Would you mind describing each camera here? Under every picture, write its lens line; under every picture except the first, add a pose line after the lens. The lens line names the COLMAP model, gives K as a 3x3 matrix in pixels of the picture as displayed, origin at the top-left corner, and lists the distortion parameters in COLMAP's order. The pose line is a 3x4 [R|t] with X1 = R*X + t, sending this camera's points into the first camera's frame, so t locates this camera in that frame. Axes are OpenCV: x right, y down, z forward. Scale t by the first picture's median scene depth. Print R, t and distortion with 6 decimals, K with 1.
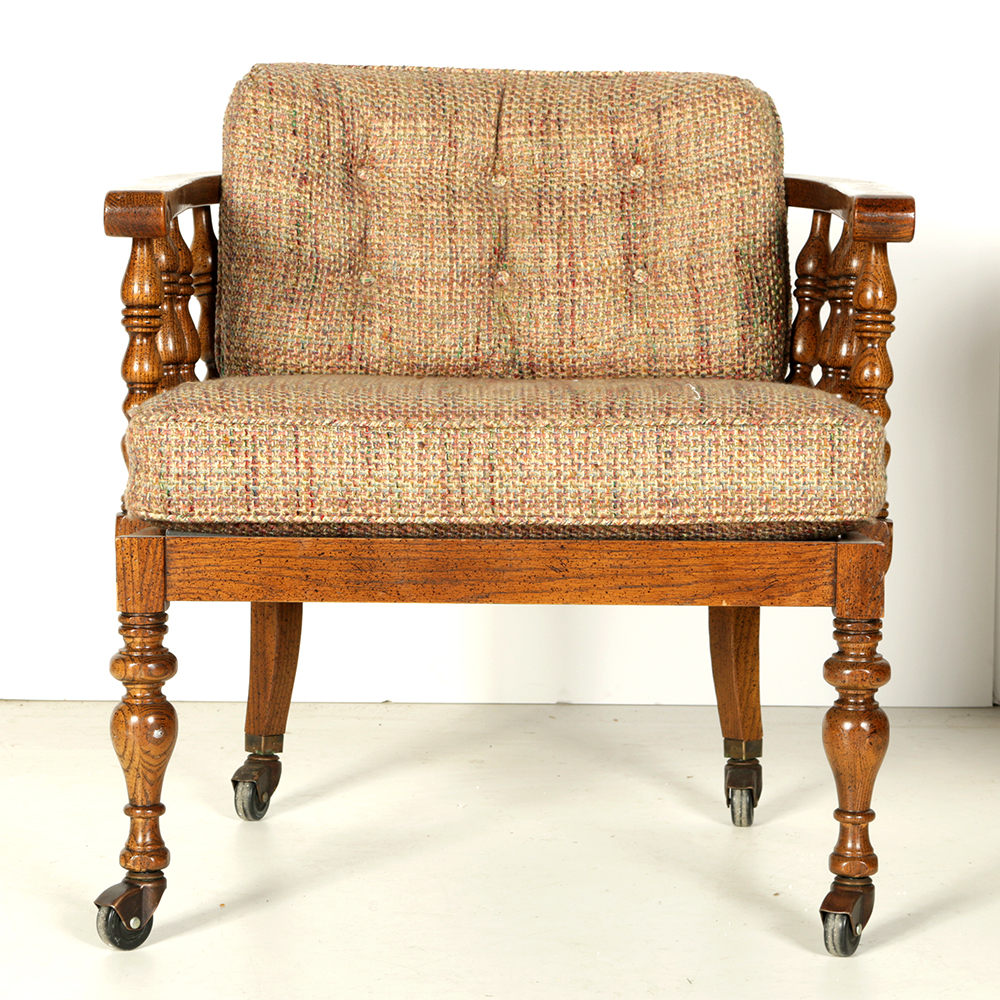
lens RADIAL K [[3090.9, 0, 522.7], [0, 3090.9, 500.1], [0, 0, 1]] dist [-0.015681, 0.532387]
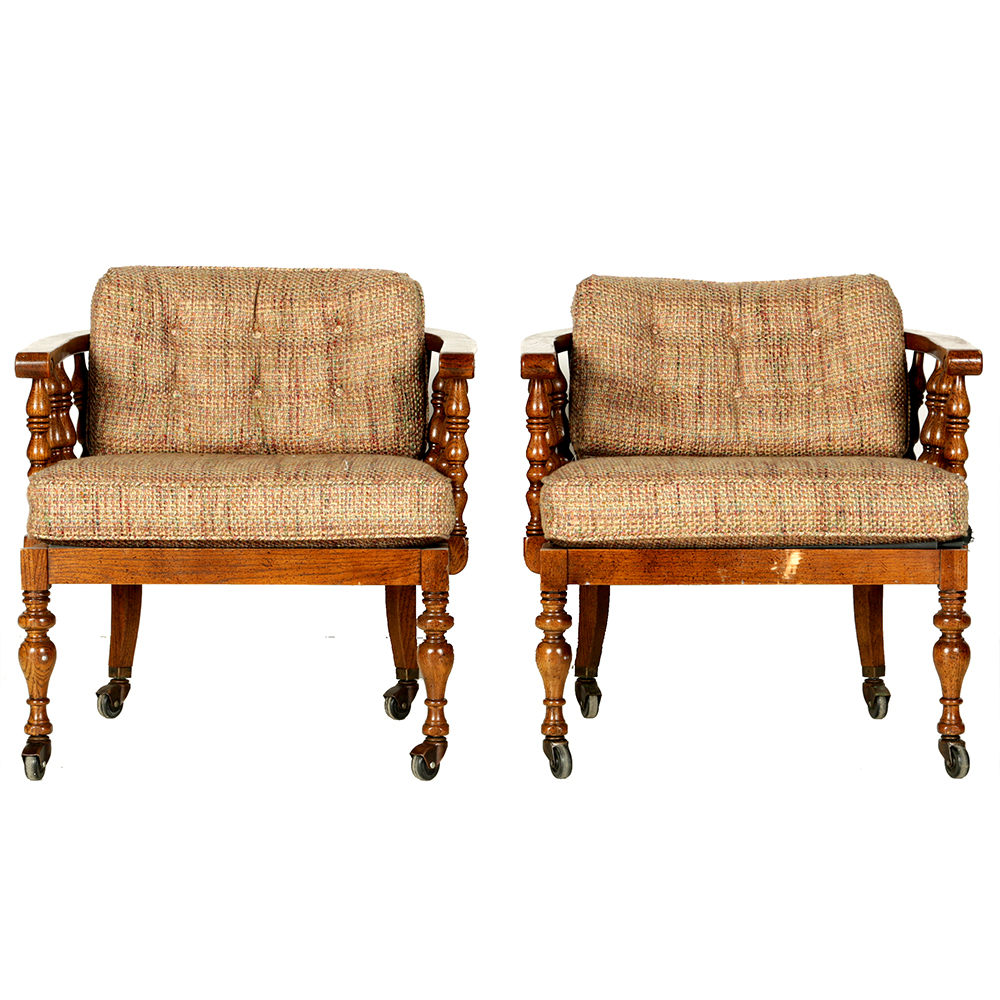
lens RADIAL K [[3090.9, 0, 522.7], [0, 3090.9, 500.1], [0, 0, 1]] dist [-0.015681, 0.532387]
pose [[0.999979, -0.006051, -0.002335, 0.143538], [0.006042, 0.999975, -0.003759, -0.006735], [0.002357, 0.003744, 0.999990, -0.693872]]
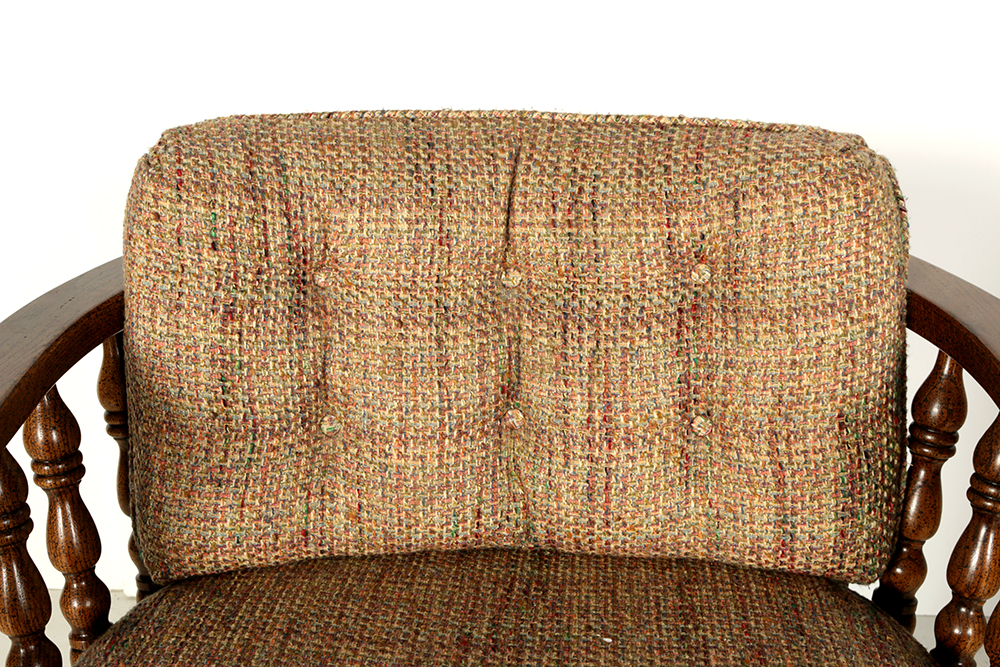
lens RADIAL K [[1353.6, 0, 511.5], [0, 1353.6, 332.5], [0, 0, 1]] dist [-0.086371, 0.105320]
pose [[0.998326, 0.015392, -0.055756, 0.010801], [0.000786, 0.960241, 0.279171, -0.185077], [0.057836, -0.278748, 0.958621, 0.704424]]
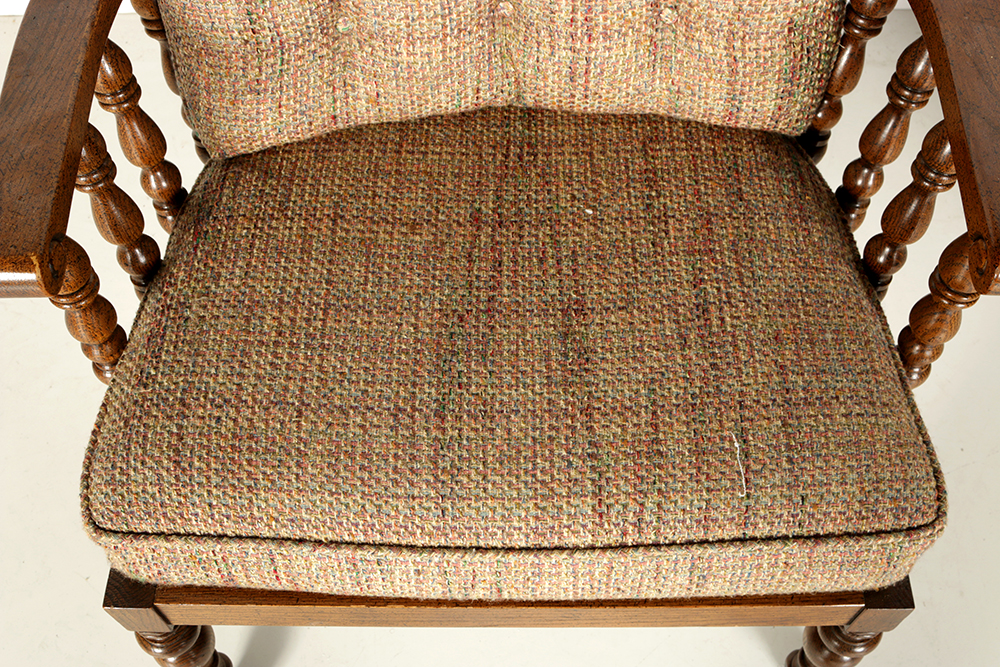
lens RADIAL K [[1115.5, 0, 507.6], [0, 1115.5, 333.8], [0, 0, 1]] dist [-0.101069, 0.025367]
pose [[0.999983, -0.005539, -0.001931, -0.005833], [0.004809, 0.585583, 0.810598, -0.268985], [-0.003360, -0.810594, 0.585600, 0.761583]]
